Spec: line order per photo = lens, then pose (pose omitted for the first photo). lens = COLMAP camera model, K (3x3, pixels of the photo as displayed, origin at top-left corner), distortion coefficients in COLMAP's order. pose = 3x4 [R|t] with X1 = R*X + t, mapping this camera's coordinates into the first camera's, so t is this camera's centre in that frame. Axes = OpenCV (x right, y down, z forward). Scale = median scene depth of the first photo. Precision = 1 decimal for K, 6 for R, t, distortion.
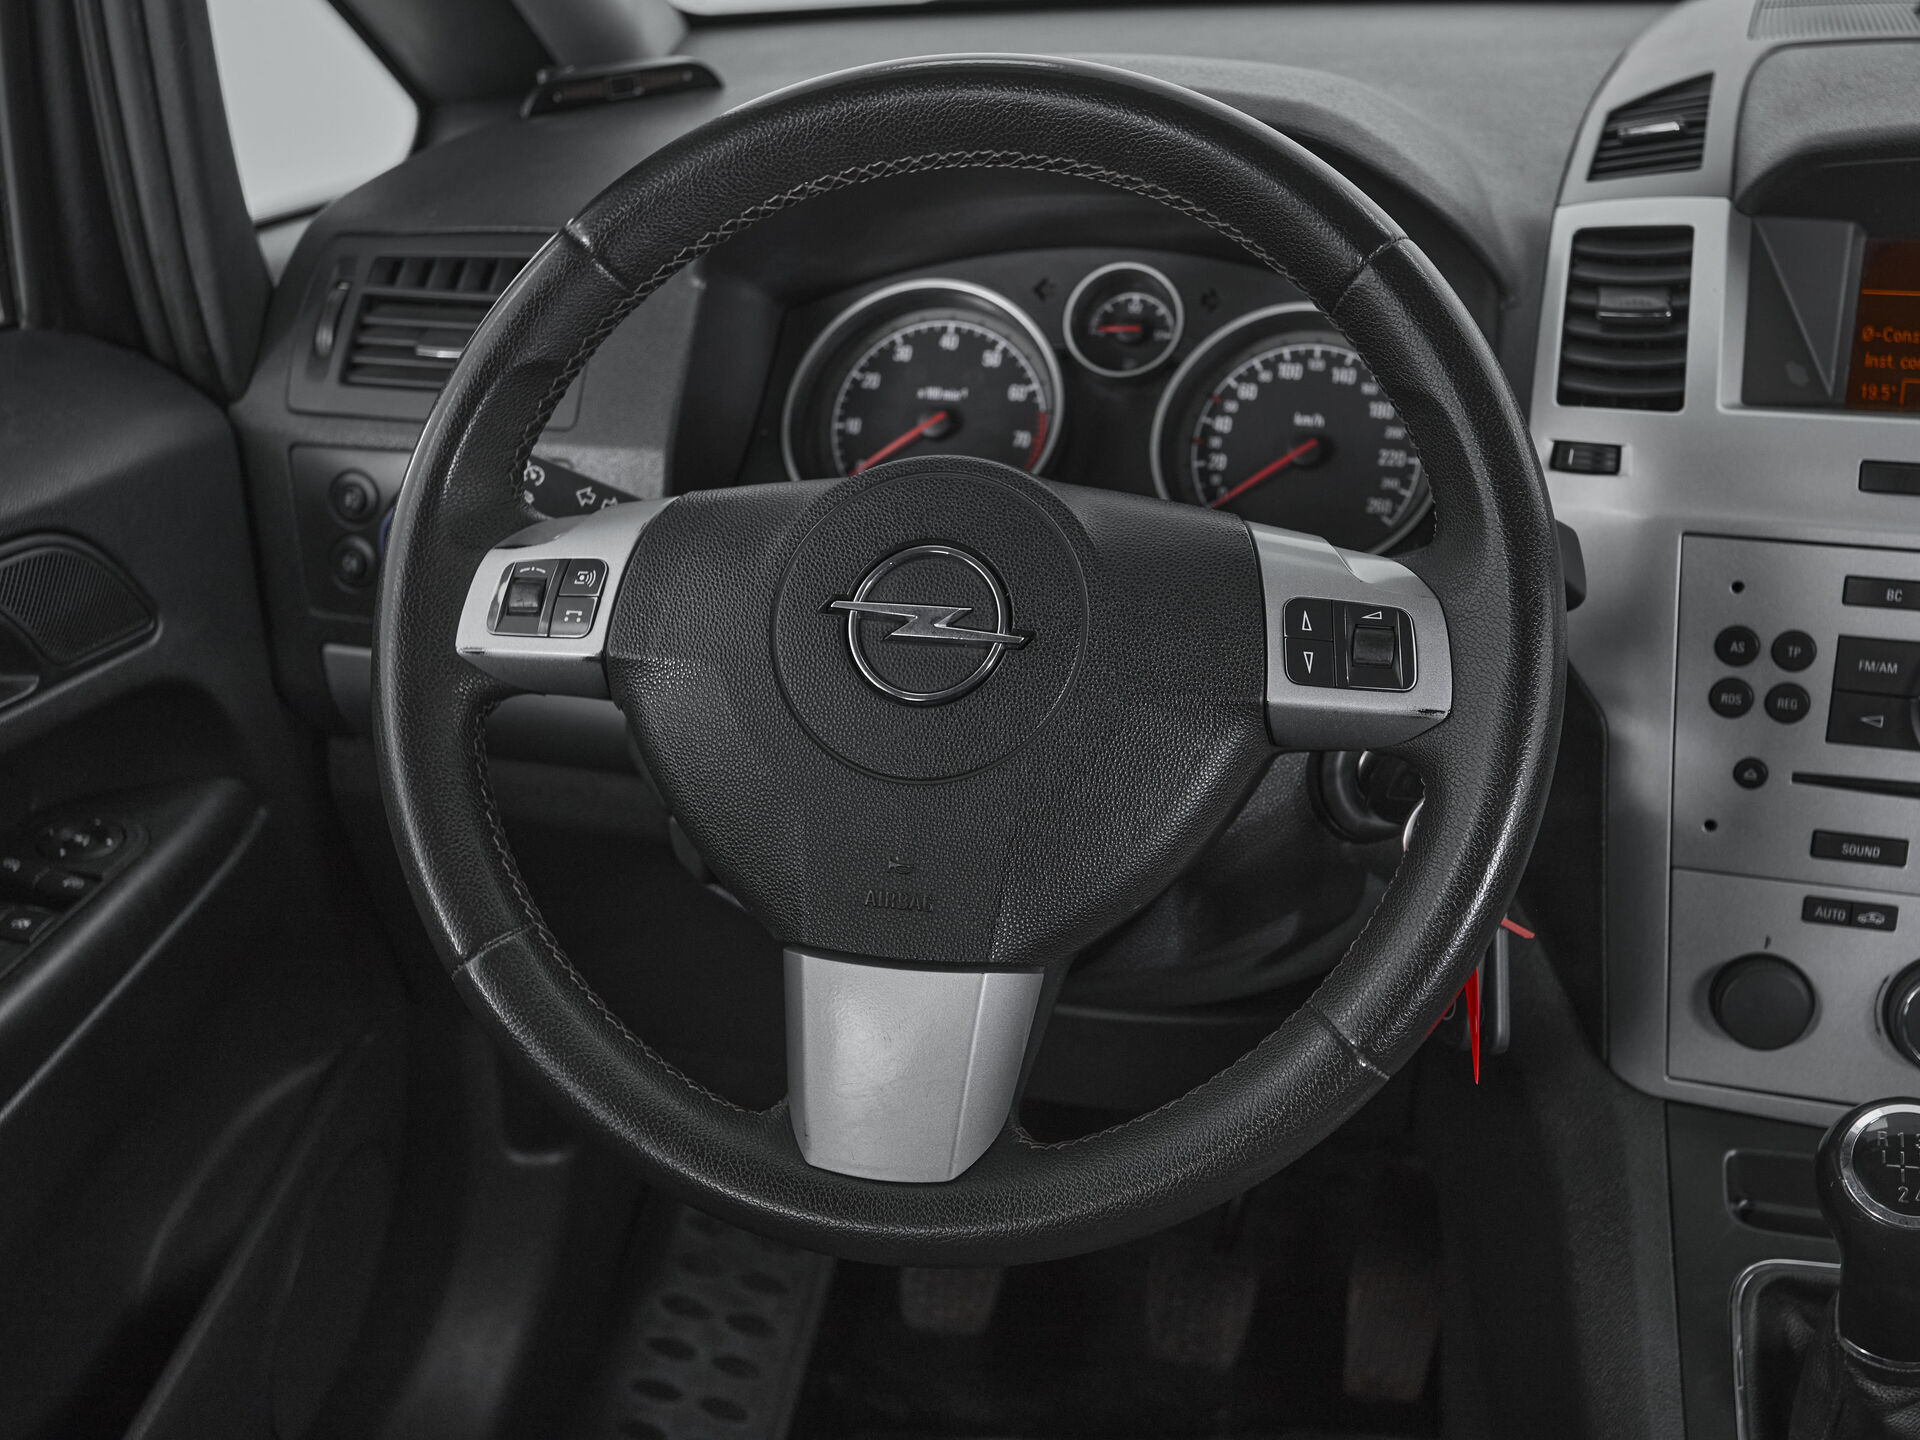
lens RADIAL K [[2353.0, 0, 941.1], [0, 2353.0, 724.1], [0, 0, 1]] dist [0.021562, 0.000000]
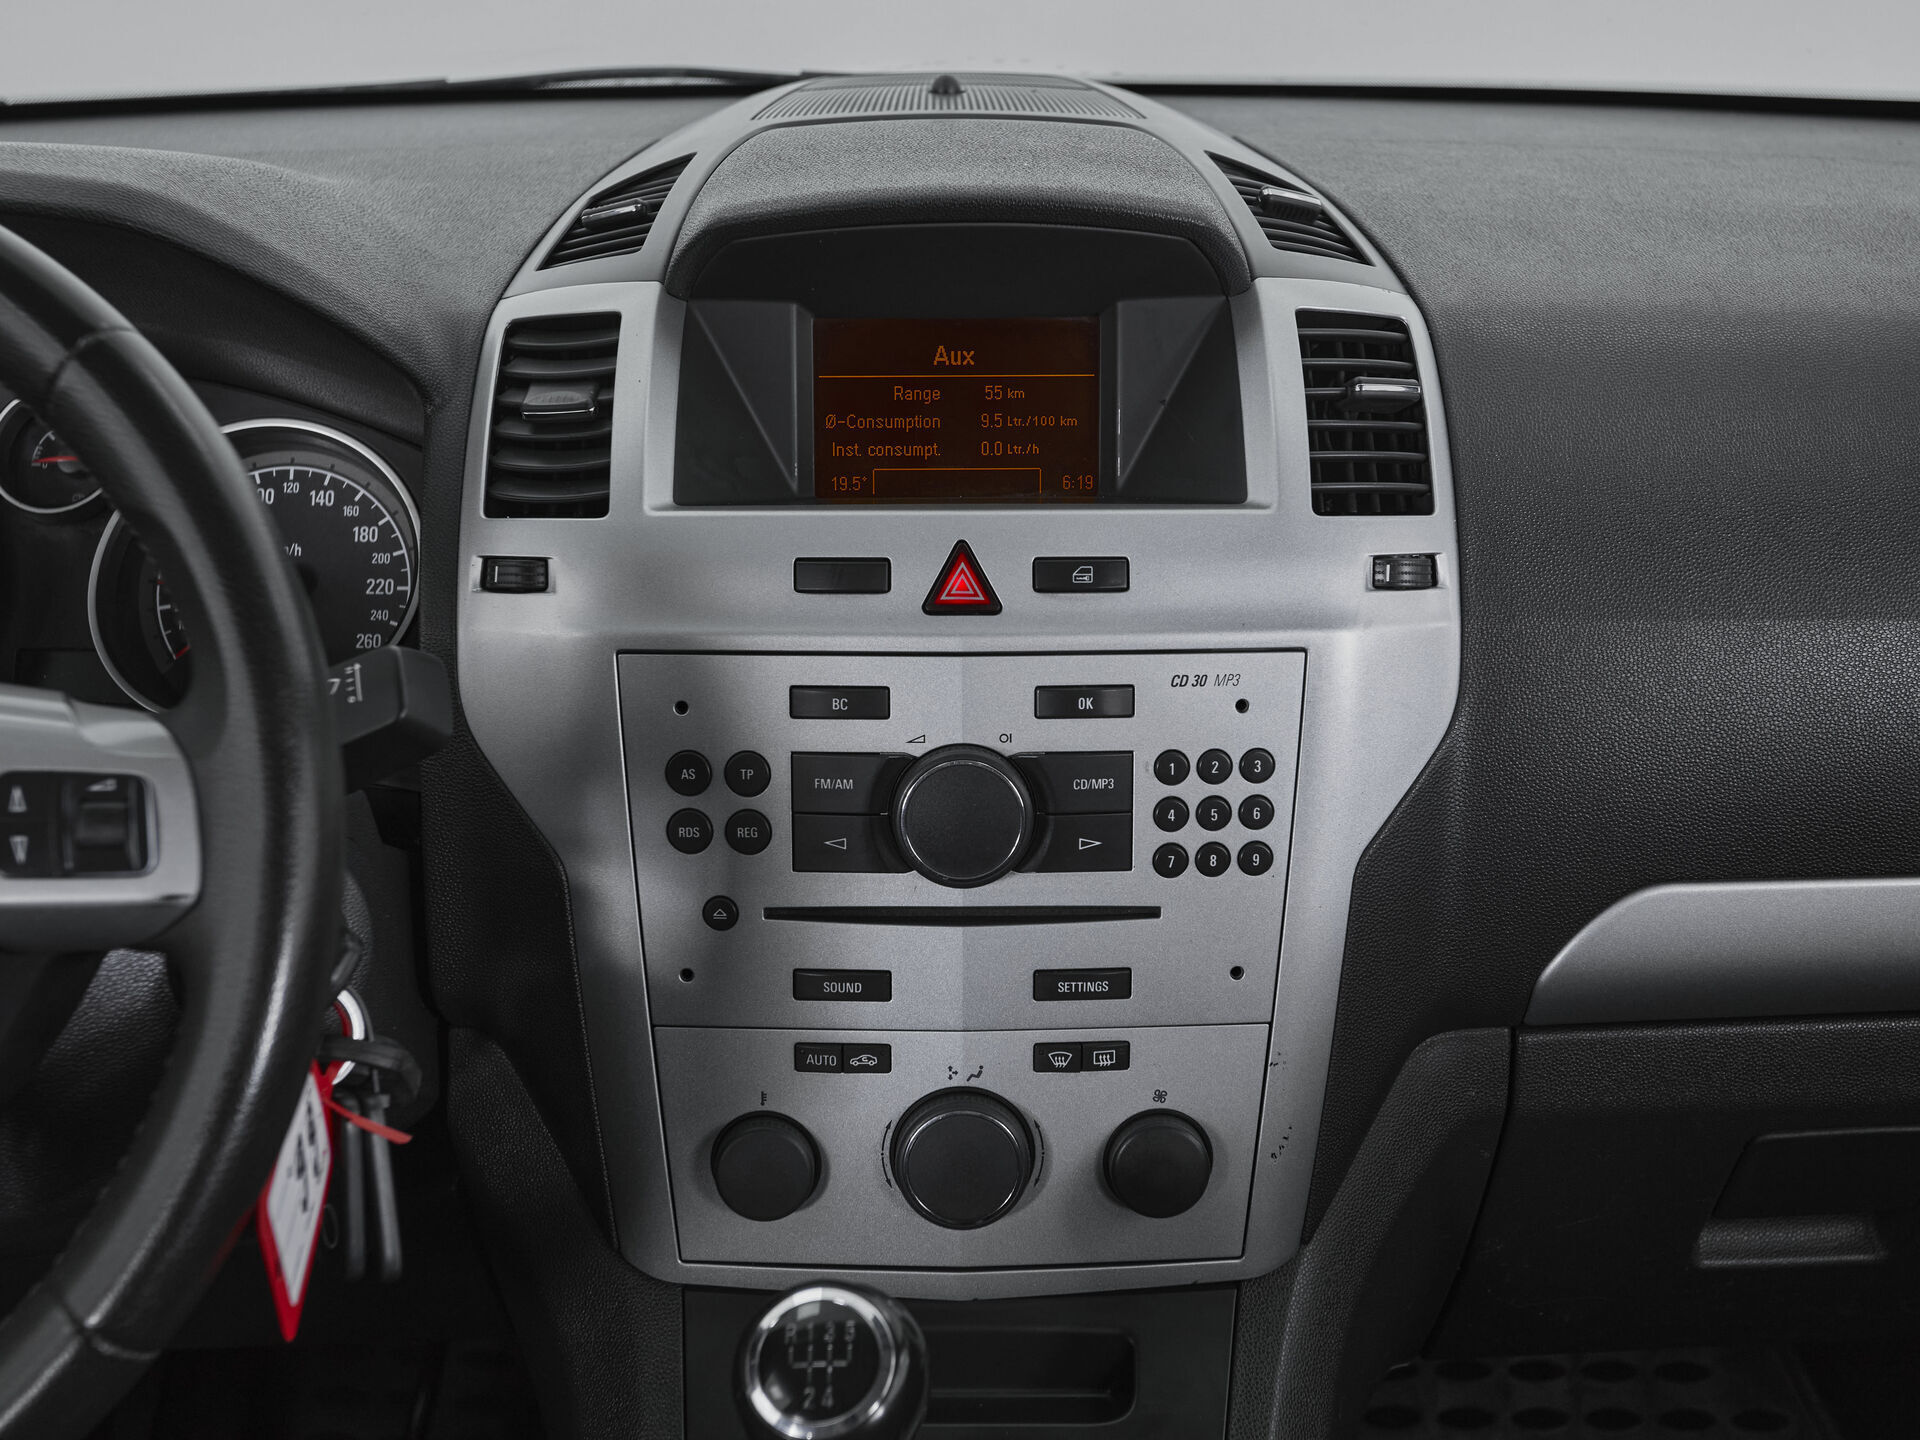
lens RADIAL K [[2318.9, 0, 945.7], [0, 2318.9, 729.6], [0, 0, 1]] dist [0.023802, 0.000000]
pose [[0.973201, -0.079320, 0.215844, 0.238311], [0.090150, 0.995093, -0.040783, -0.004718], [-0.211550, 0.059148, 0.975576, 0.117500]]
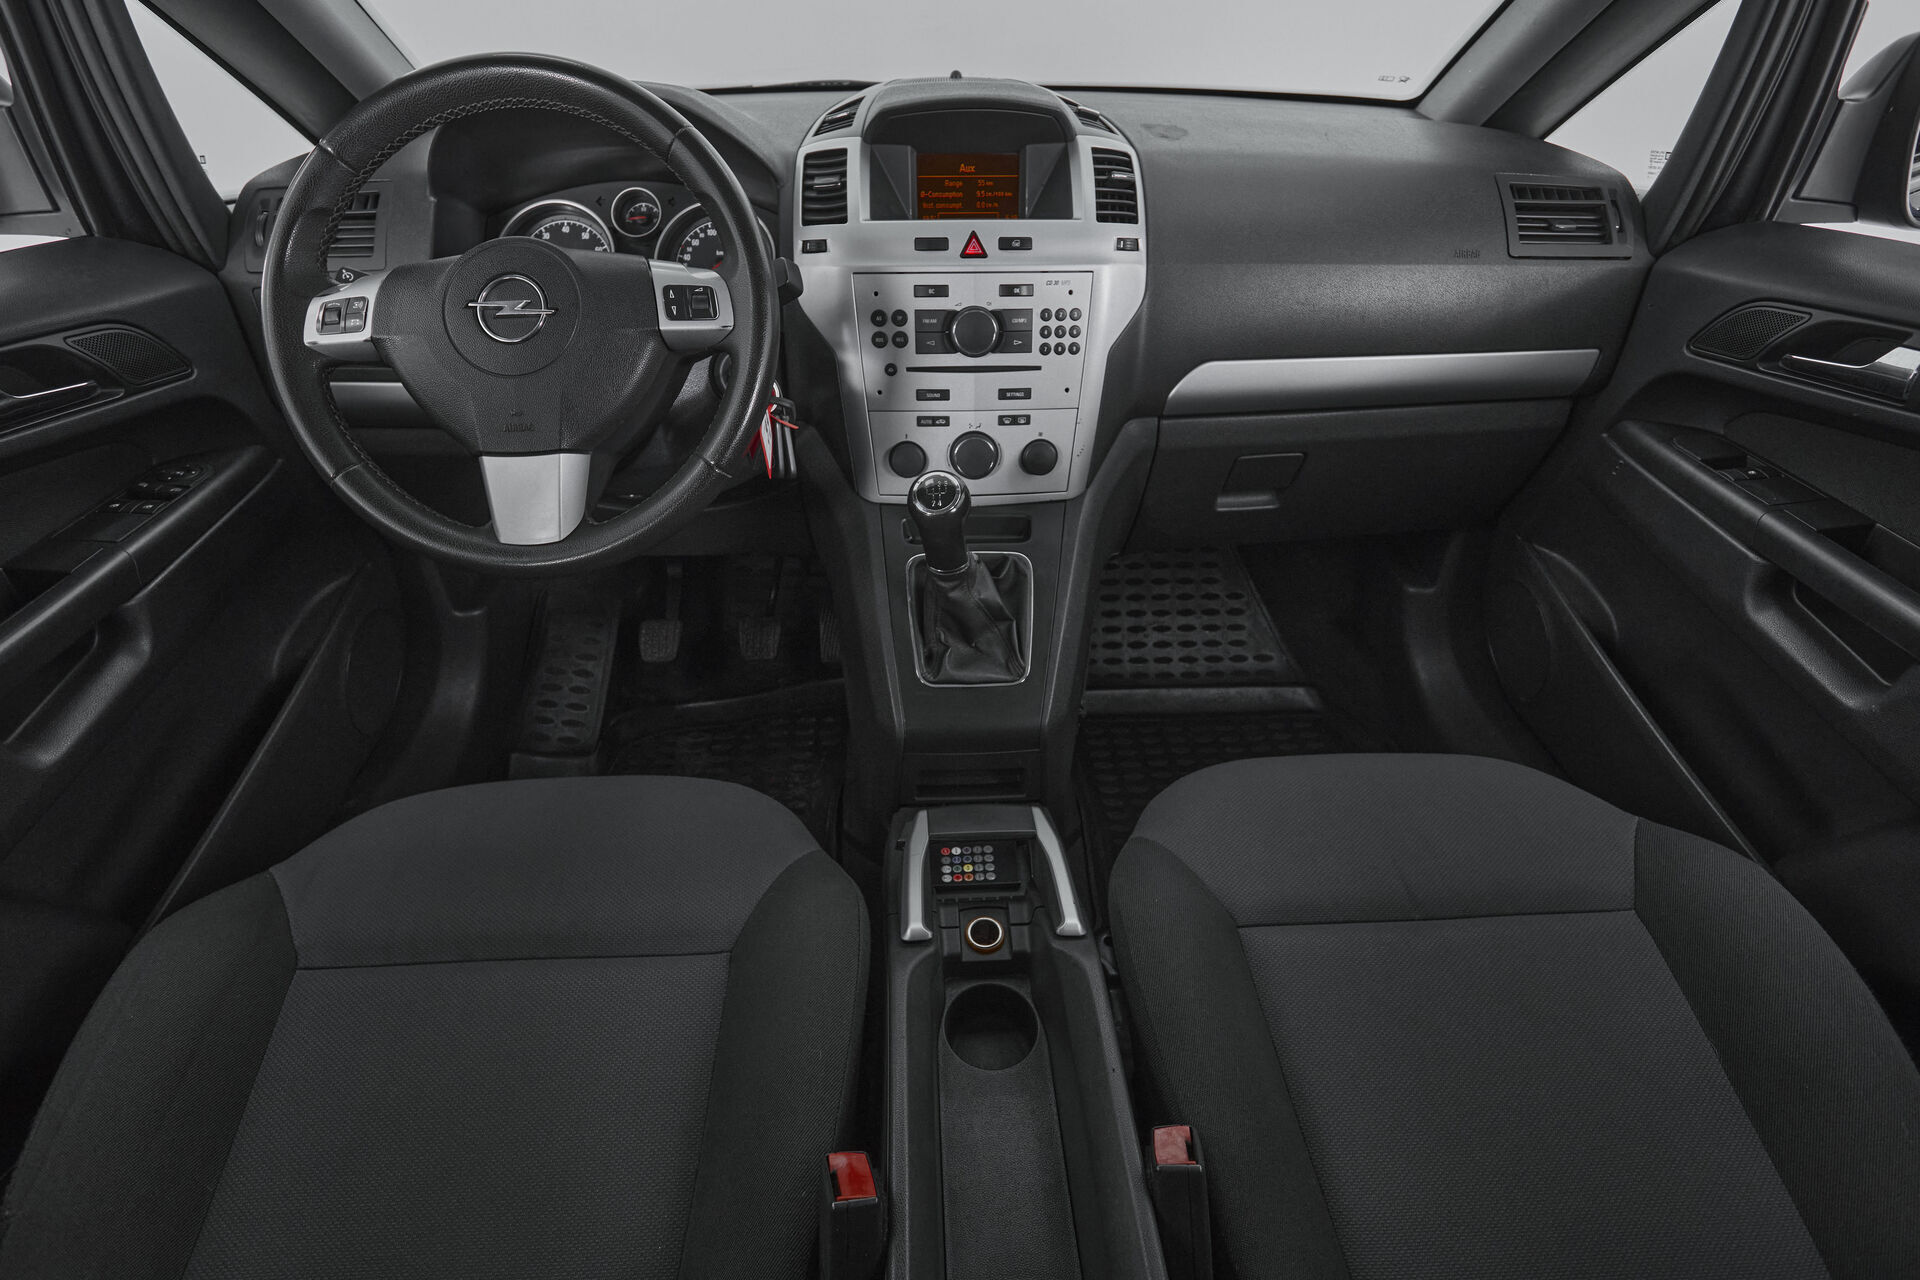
lens RADIAL K [[923.3, 0, 958.5], [0, 923.3, 636.6], [0, 0, 1]] dist [-0.004211, -0.003025]
pose [[0.964446, -0.141381, 0.223284, 0.143796], [0.101592, 0.978290, 0.180629, 0.130733], [-0.243974, -0.151523, 0.957871, -0.038539]]
